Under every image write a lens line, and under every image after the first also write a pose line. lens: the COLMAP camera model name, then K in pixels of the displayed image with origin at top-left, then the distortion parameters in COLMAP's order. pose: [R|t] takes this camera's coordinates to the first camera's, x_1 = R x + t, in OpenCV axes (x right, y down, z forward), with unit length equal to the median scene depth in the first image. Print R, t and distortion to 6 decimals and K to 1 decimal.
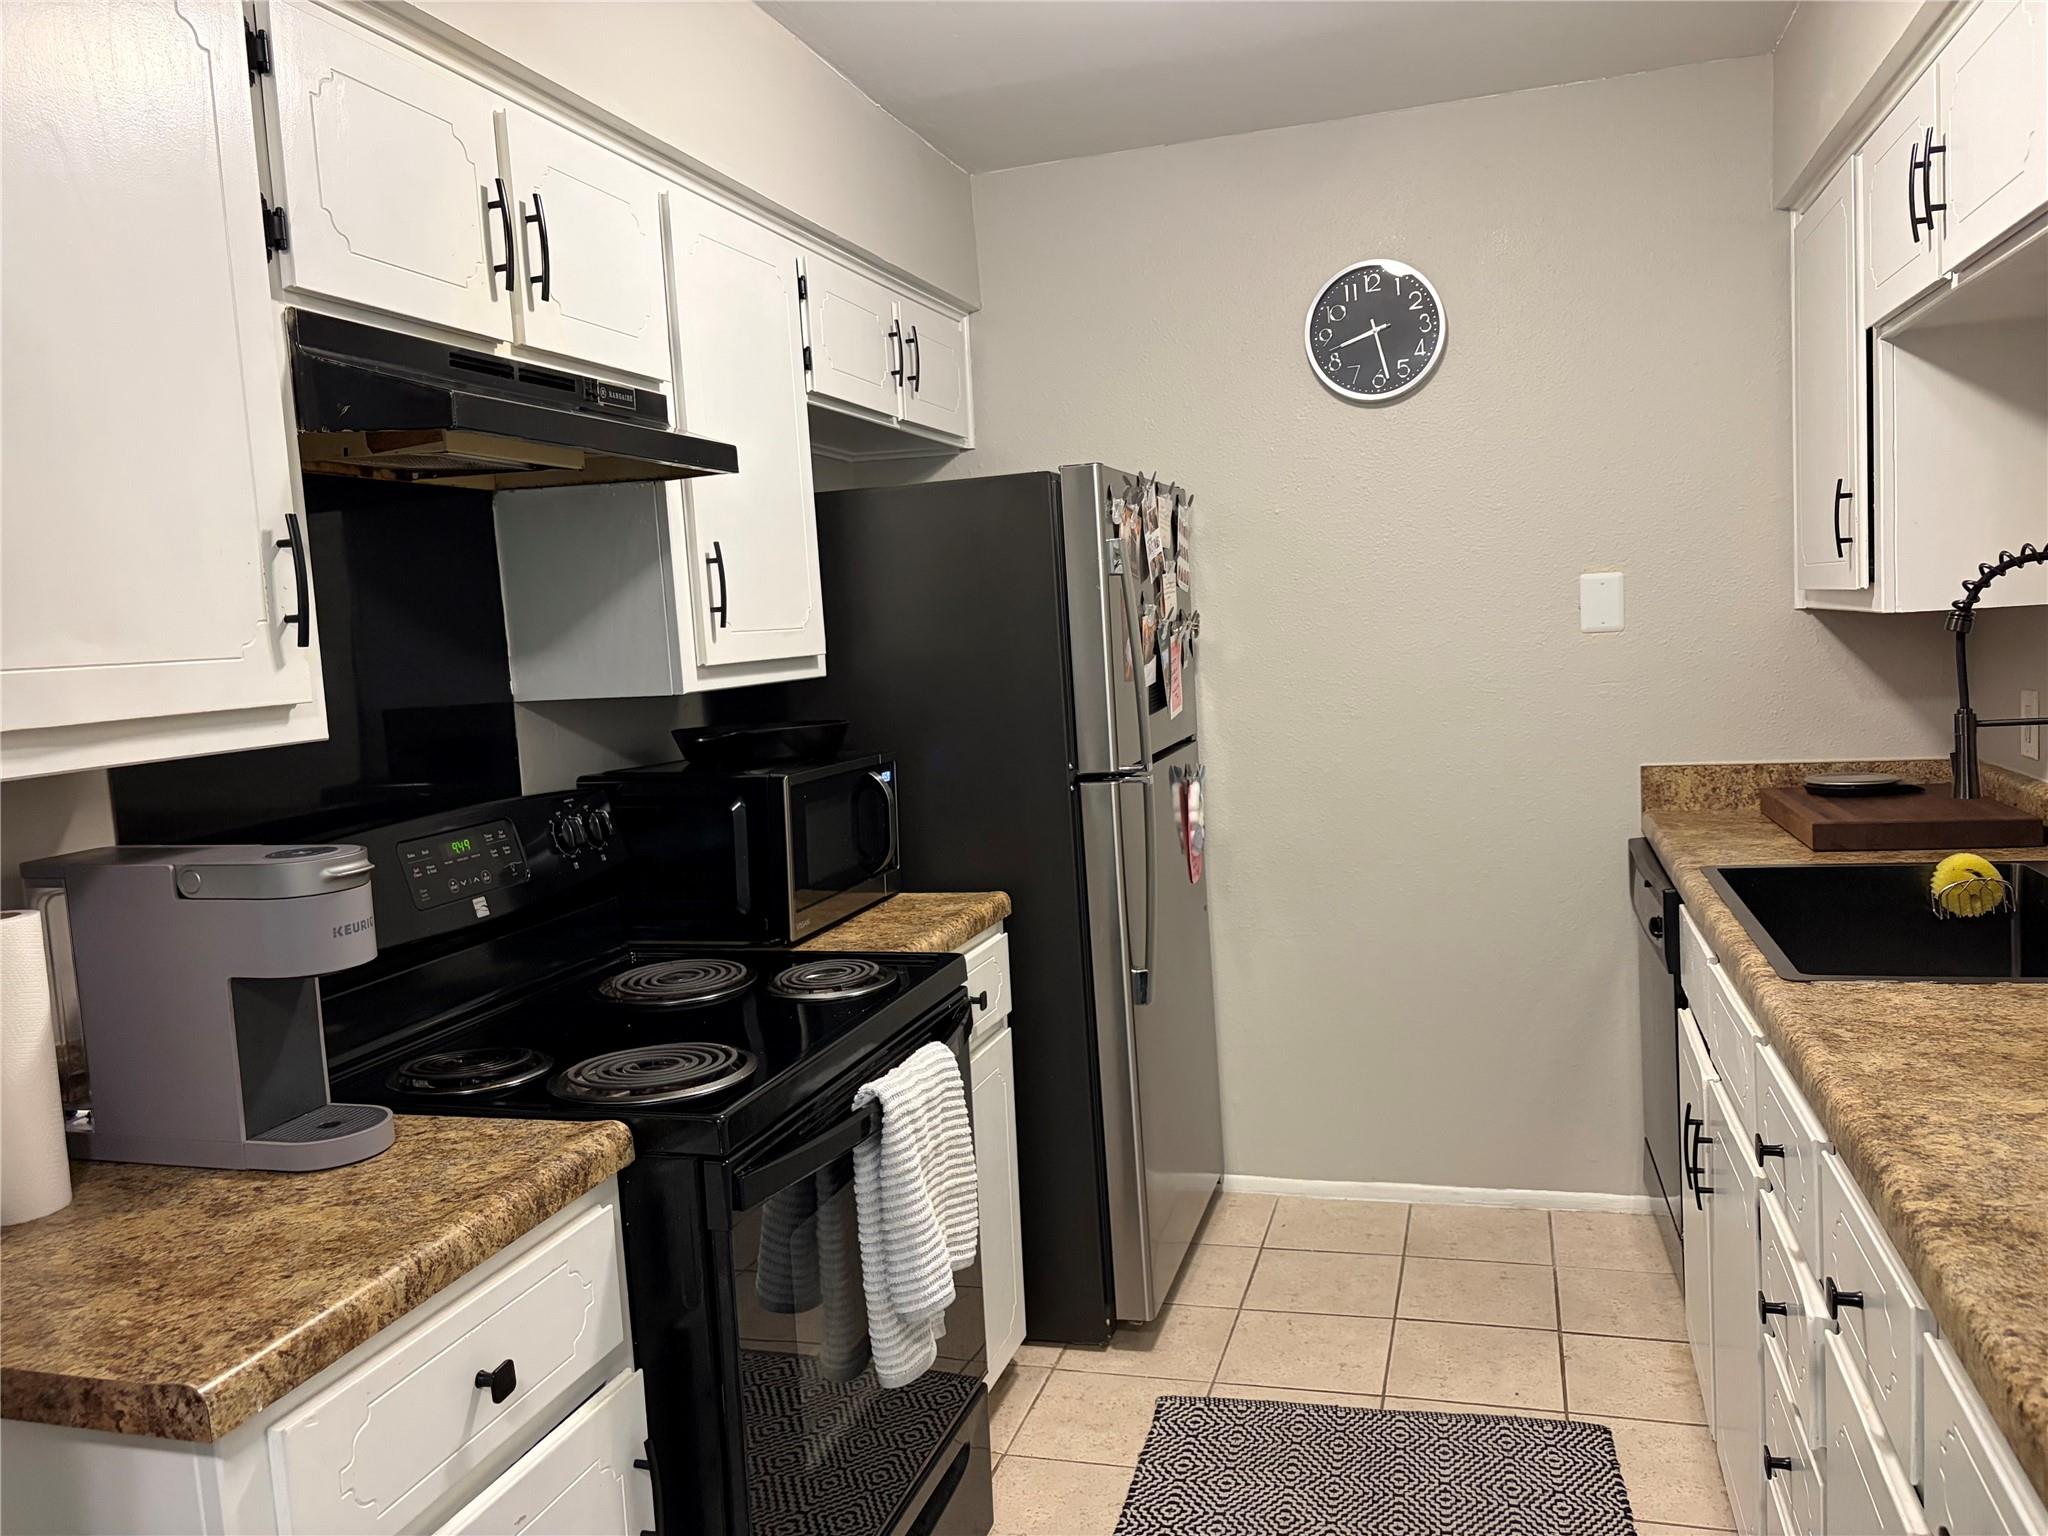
lens RADIAL K [[1554.8, 0, 1036.1], [0, 1554.8, 769.0], [0, 0, 1]] dist [0.049146, -0.054727]
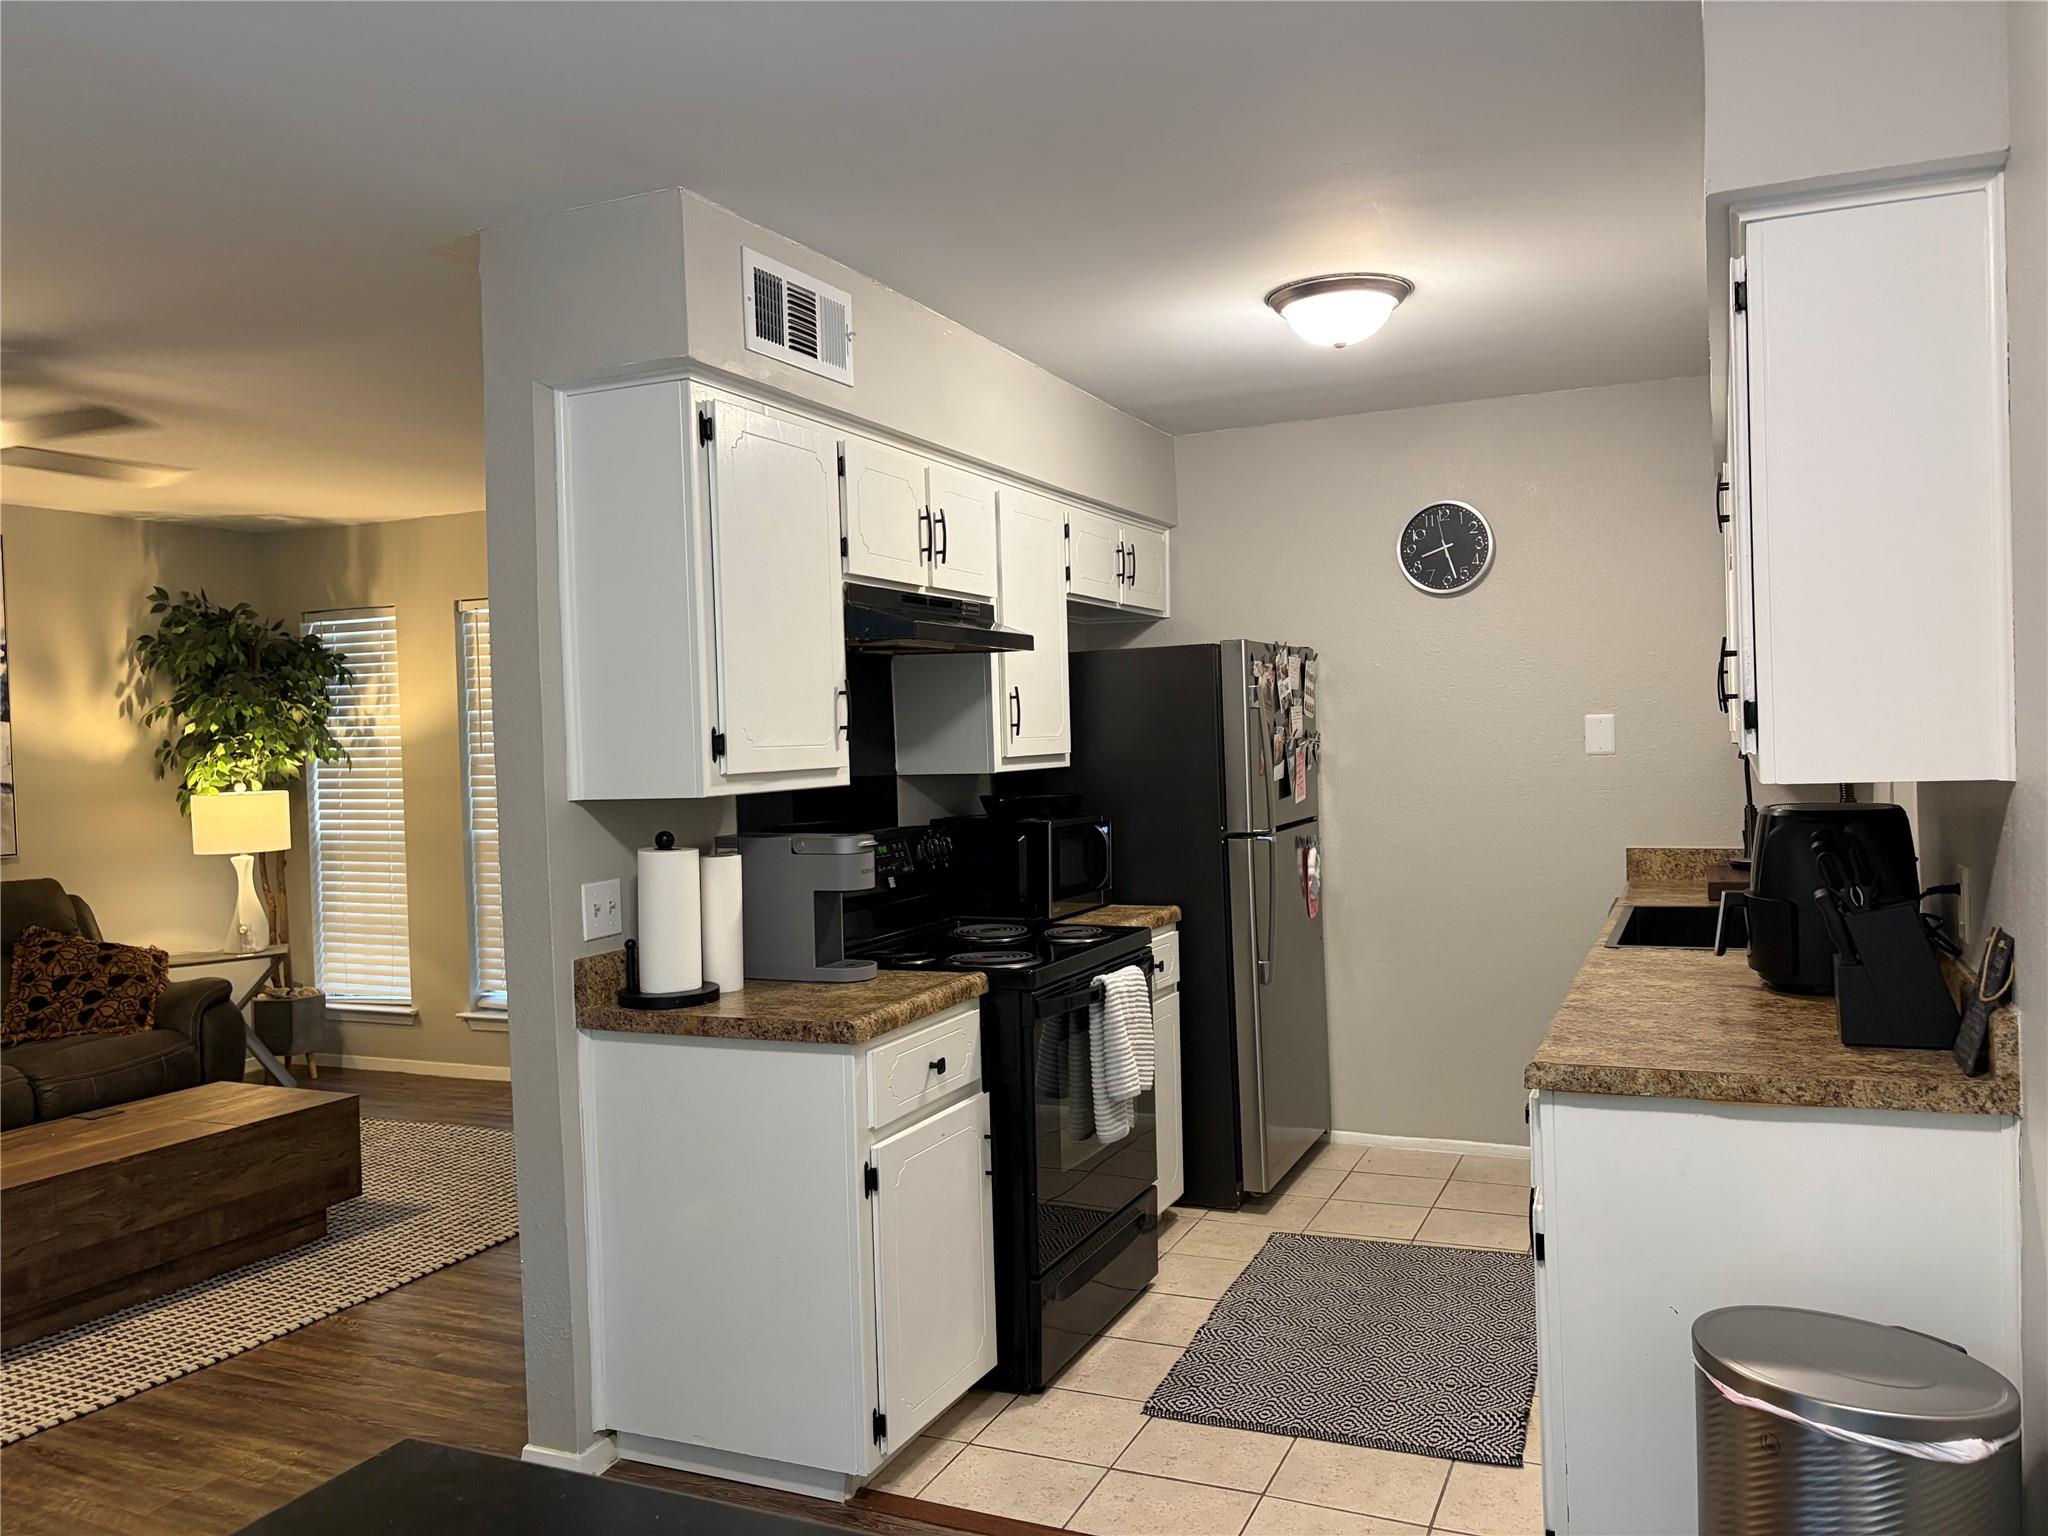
lens RADIAL K [[1554.8, 0, 1028.9], [0, 1554.8, 766.4], [0, 0, 1]] dist [0.049146, -0.054727]
pose [[0.991001, 0.031475, -0.130101, 0.033540], [-0.040485, 0.996917, -0.067205, 0.054729], [0.127585, 0.071867, 0.989220, -0.649379]]
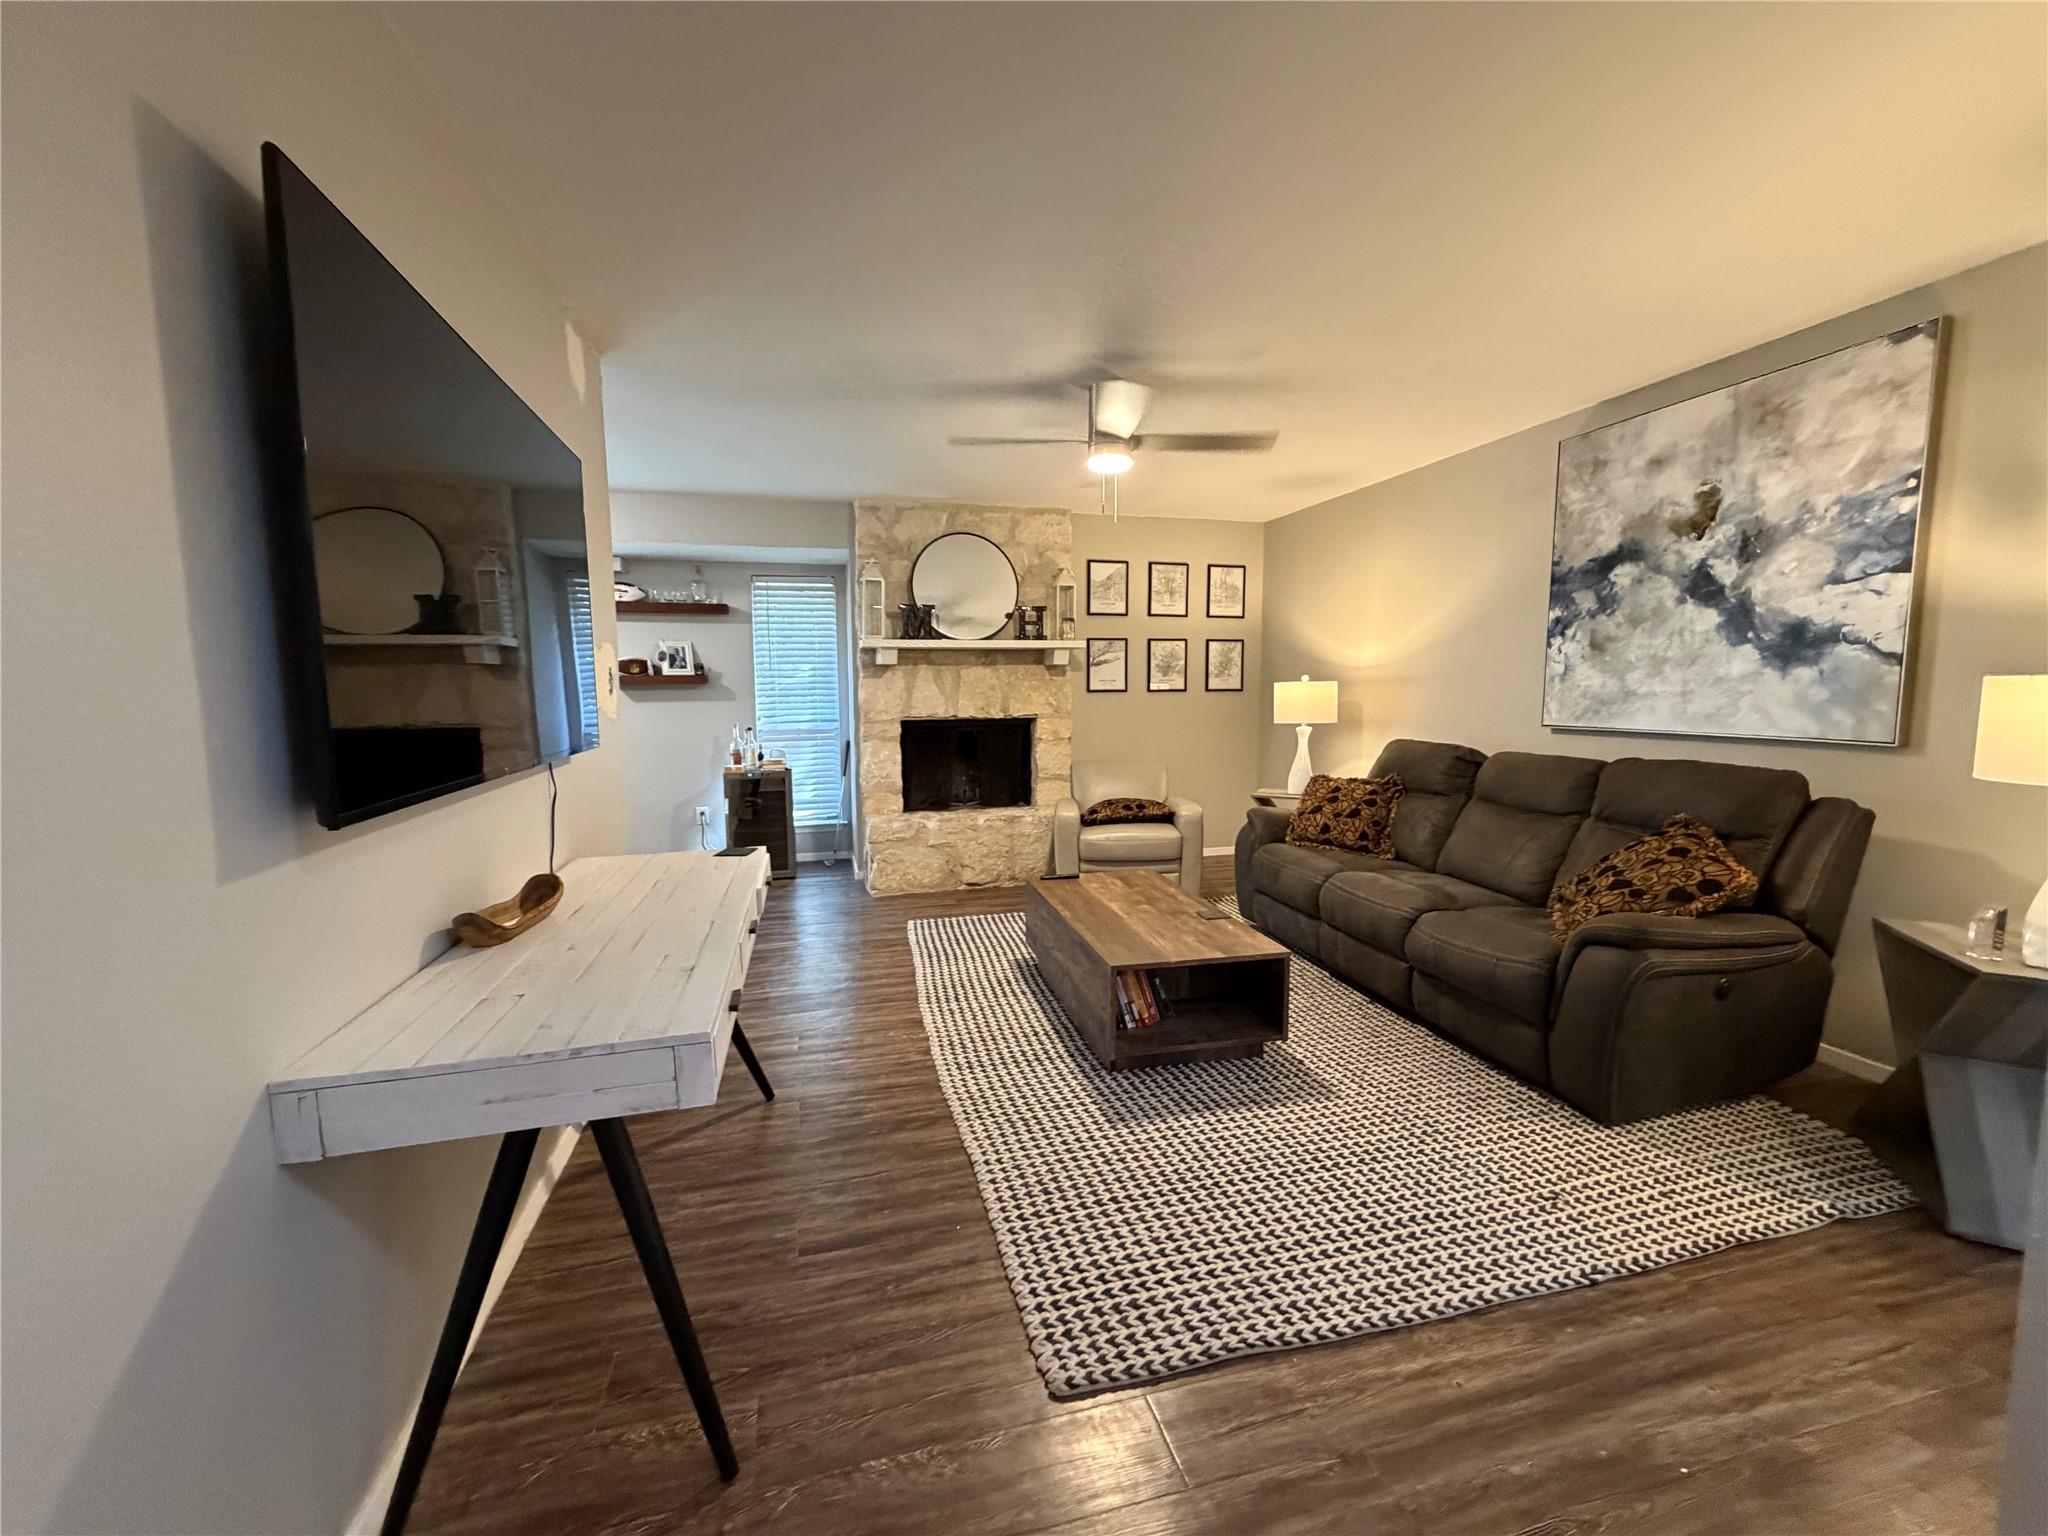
lens RADIAL K [[819.7, 0, 1010.4], [0, 819.7, 763.1], [0, 0, 1]] dist [-0.001241, 0.000693]
pose [[-0.857784, 0.111776, -0.501709, -0.389976], [0.006366, 0.978305, 0.207072, -0.093781], [0.513970, 0.174429, -0.839886, 1.768346]]
